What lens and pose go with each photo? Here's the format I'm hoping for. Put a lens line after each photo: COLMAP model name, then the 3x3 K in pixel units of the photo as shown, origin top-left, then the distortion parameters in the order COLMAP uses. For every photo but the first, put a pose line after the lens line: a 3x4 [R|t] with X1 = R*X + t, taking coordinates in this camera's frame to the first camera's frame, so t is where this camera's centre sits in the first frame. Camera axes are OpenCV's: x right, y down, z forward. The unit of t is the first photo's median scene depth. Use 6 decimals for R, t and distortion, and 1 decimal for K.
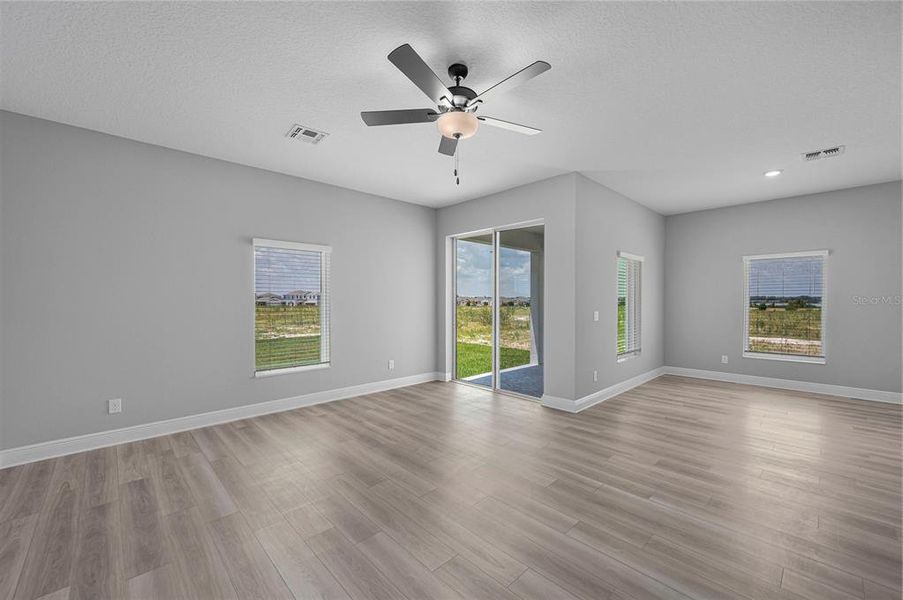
lens RADIAL K [[363.0, 0, 451.5], [0, 363.0, 300.0], [0, 0, 1]] dist [0.000880, 0.000088]
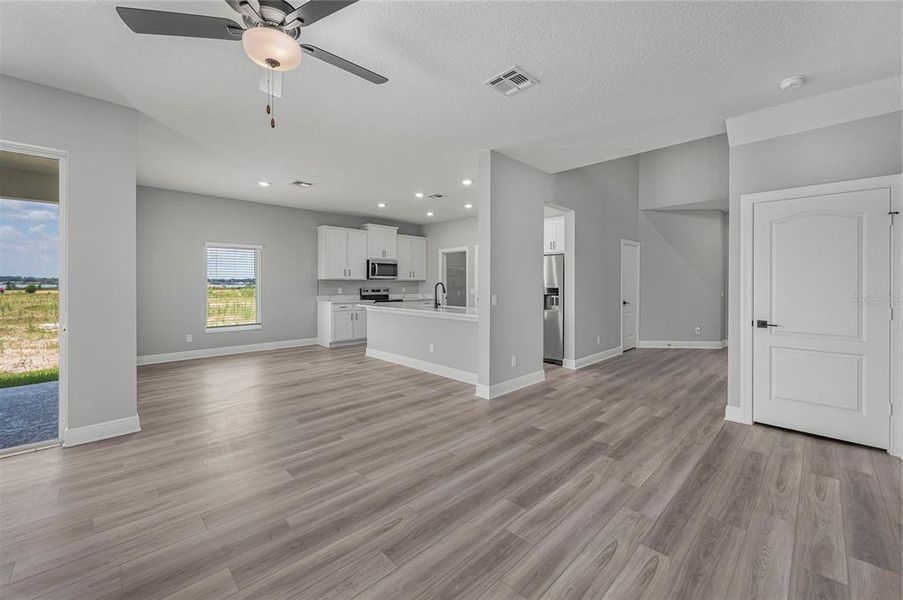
lens RADIAL K [[365.2, 0, 451.9], [0, 365.2, 279.9], [0, 0, 1]] dist [0.000721, -0.000072]
pose [[-0.013026, 0.009571, 0.999869, -0.444044], [-0.005744, 0.999937, -0.009646, 0.000660], [-0.999899, -0.005869, -0.012971, 0.376317]]
